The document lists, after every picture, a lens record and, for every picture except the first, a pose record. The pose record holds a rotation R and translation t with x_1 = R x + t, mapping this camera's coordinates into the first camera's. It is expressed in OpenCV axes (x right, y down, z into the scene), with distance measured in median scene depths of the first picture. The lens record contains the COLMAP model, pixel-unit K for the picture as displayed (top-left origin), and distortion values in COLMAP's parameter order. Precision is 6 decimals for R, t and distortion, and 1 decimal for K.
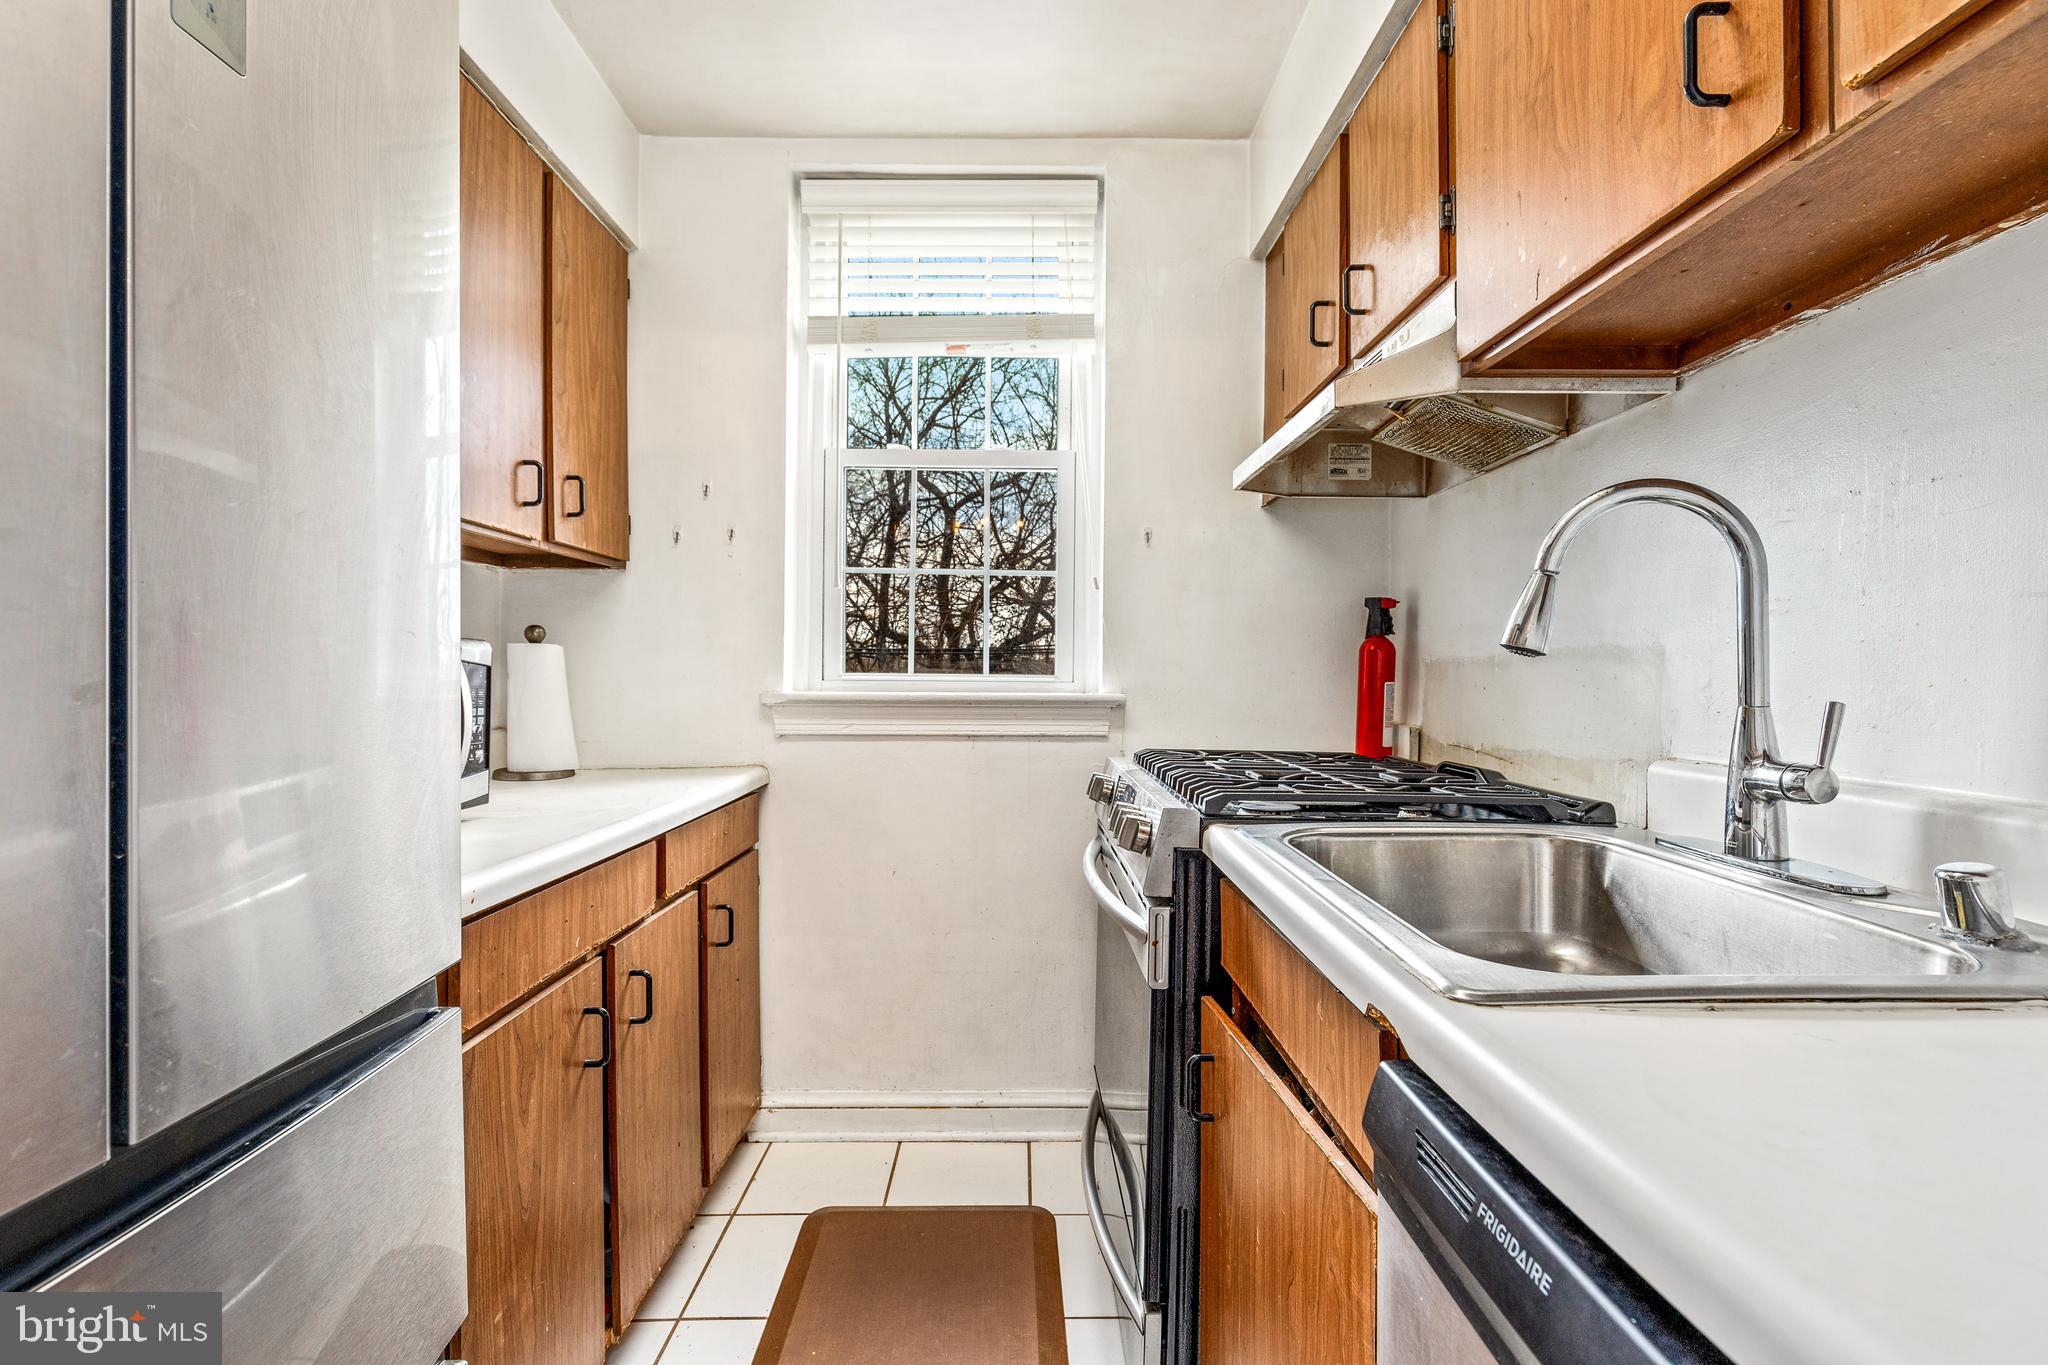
lens RADIAL K [[920.9, 0, 1035.9], [0, 920.9, 677.9], [0, 0, 1]] dist [0.005134, -0.001441]
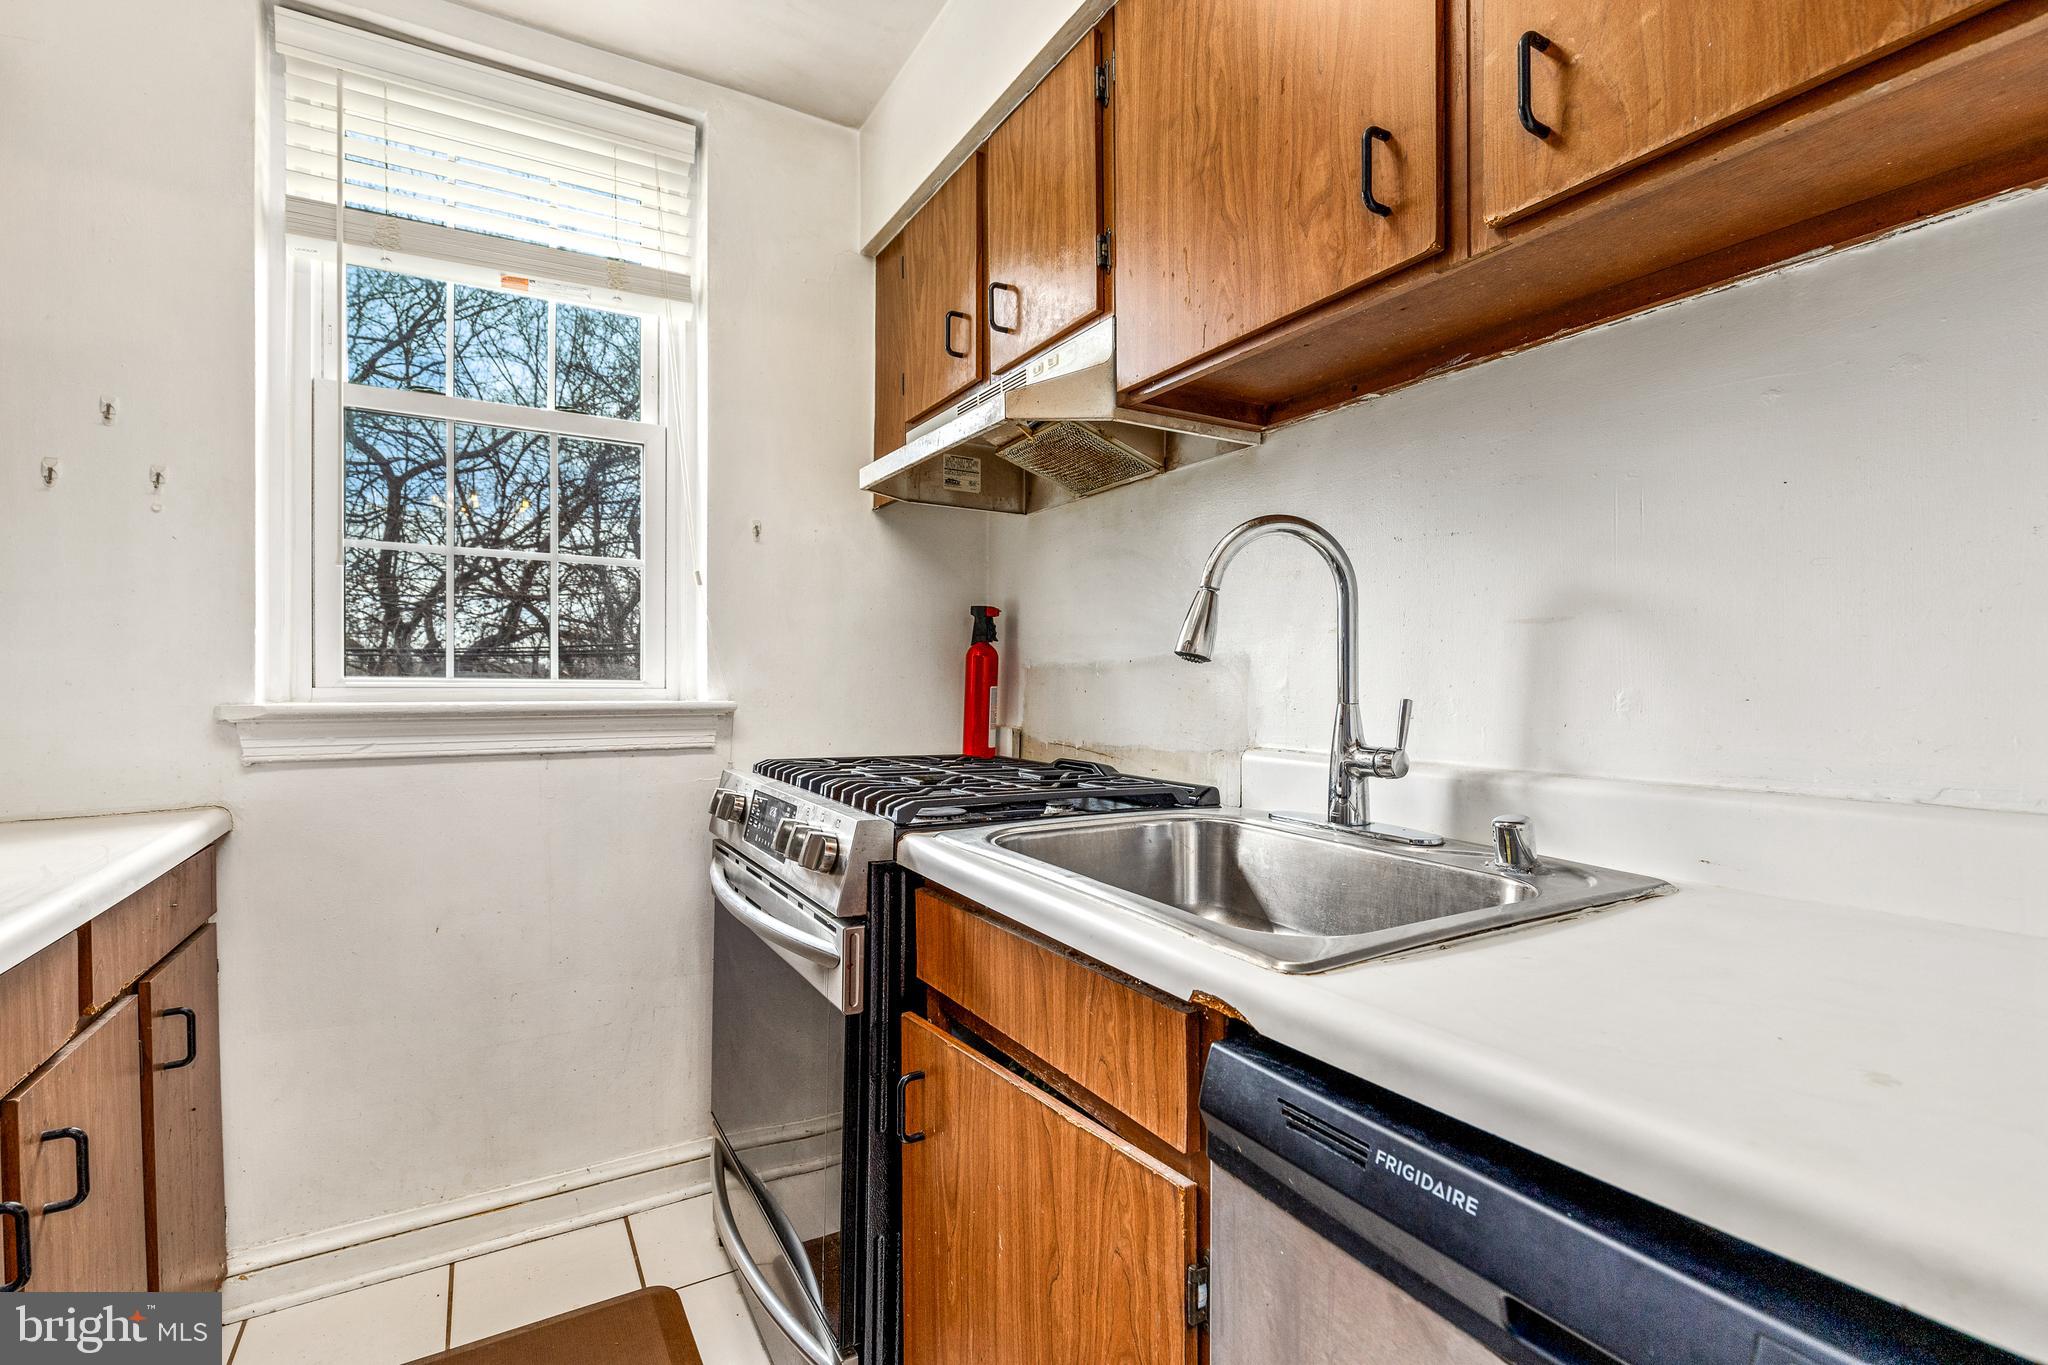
lens RADIAL K [[920.9, 0, 1027.4], [0, 920.9, 695.9], [0, 0, 1]] dist [0.005134, -0.001441]
pose [[0.868388, -0.009875, 0.495787, -0.140739], [0.003234, 0.999893, 0.014251, 0.000539], [-0.495875, -0.010772, 0.868327, 0.080249]]
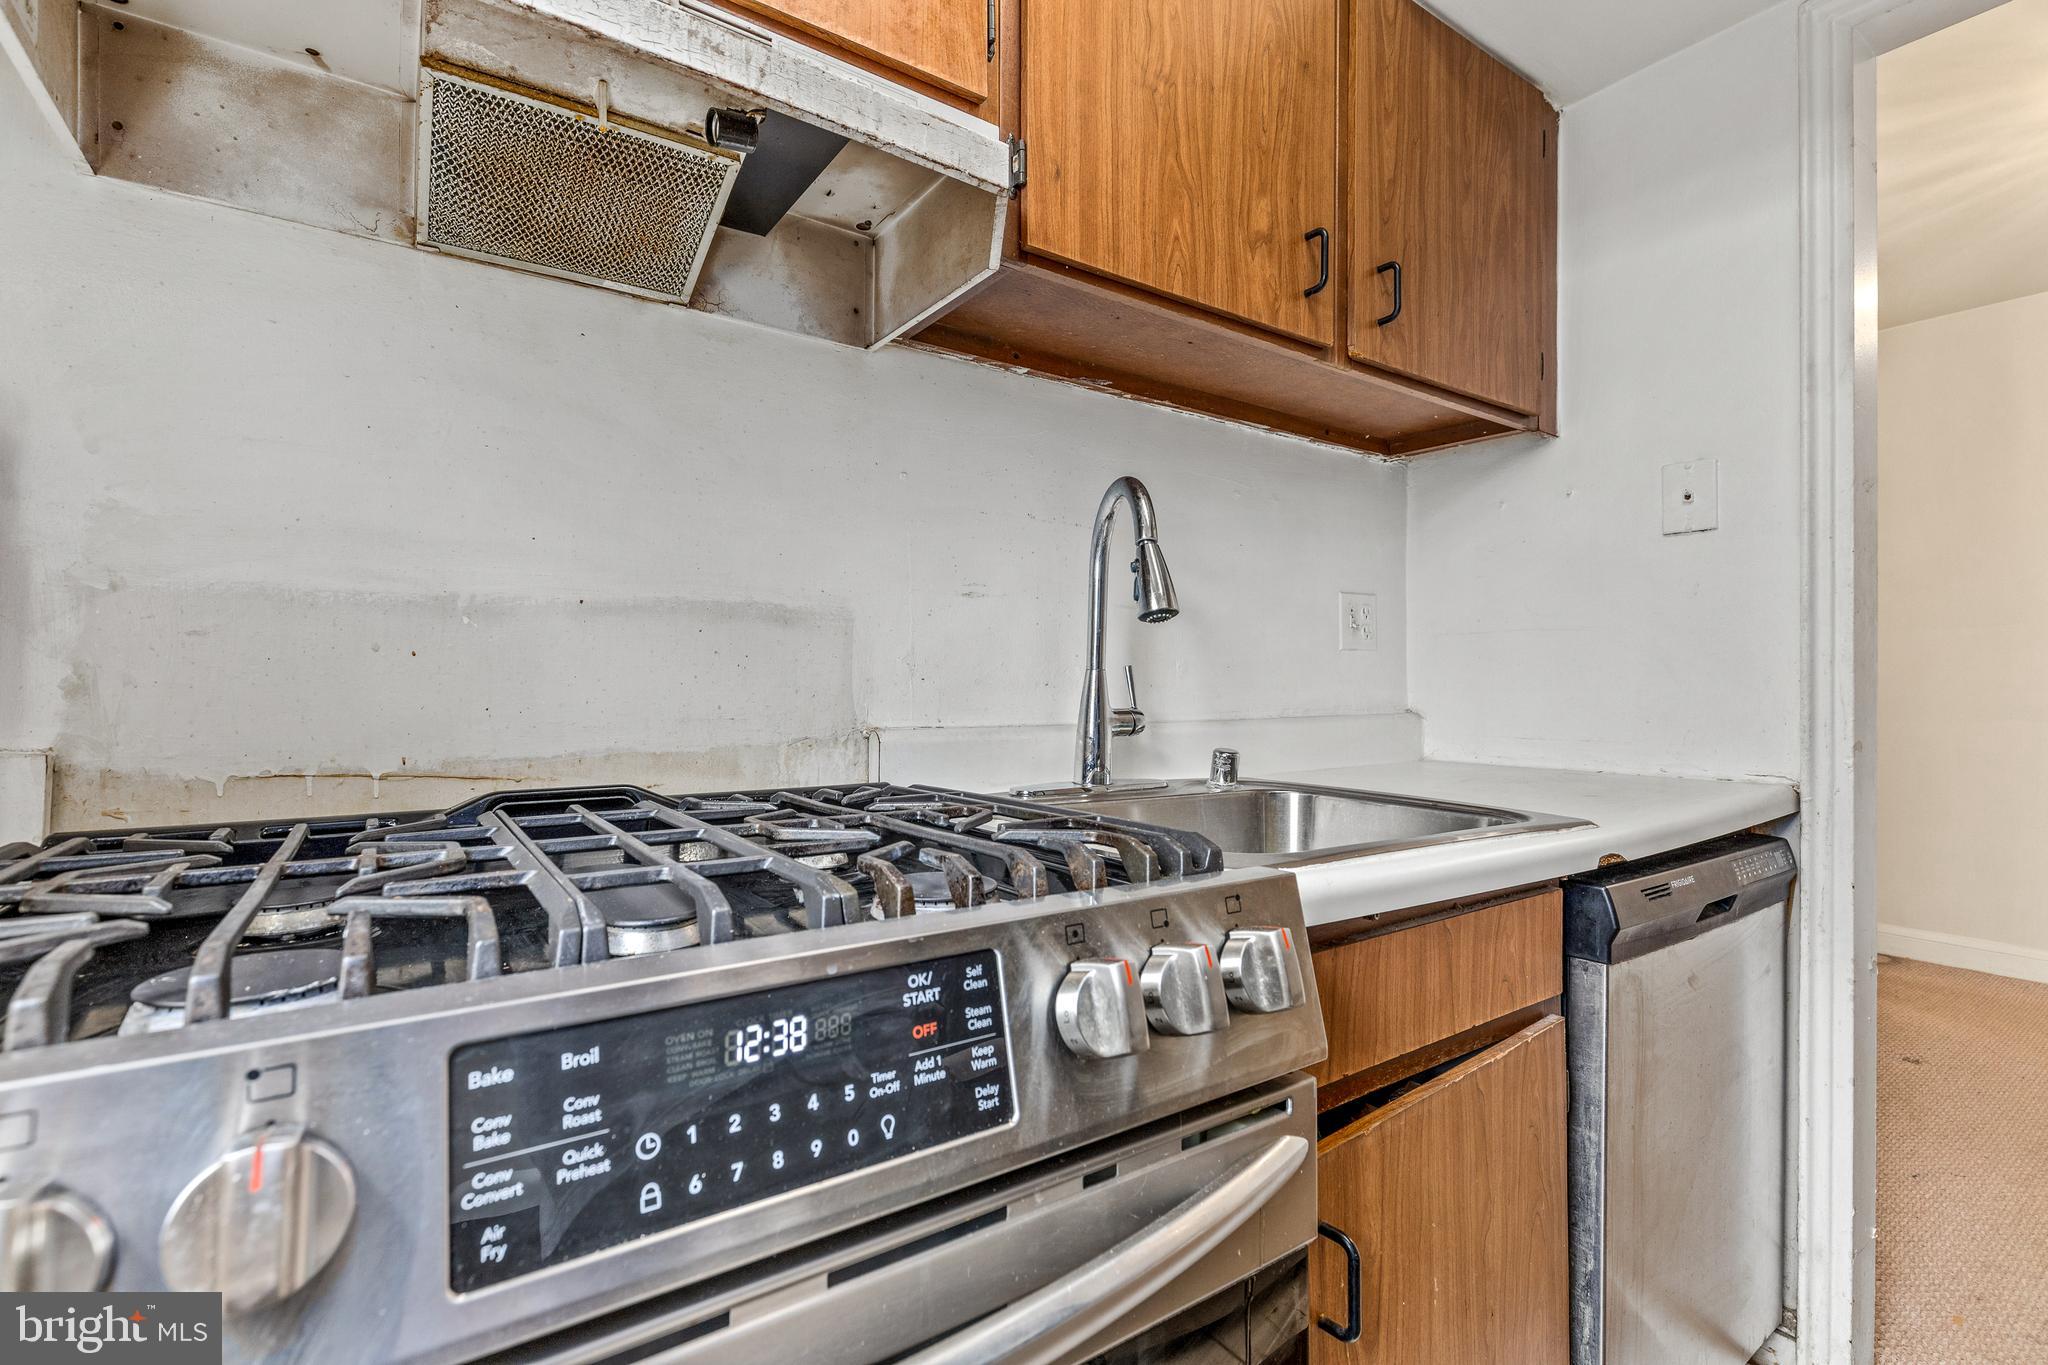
lens RADIAL K [[920.9, 0, 1015.4], [0, 920.9, 679.8], [0, 0, 1]] dist [0.005134, -0.001441]
pose [[-0.543290, -0.002298, 0.839542, -0.167003], [-0.004366, 0.999990, -0.000088, 0.028611], [-0.839534, -0.003713, -0.543295, 1.141435]]
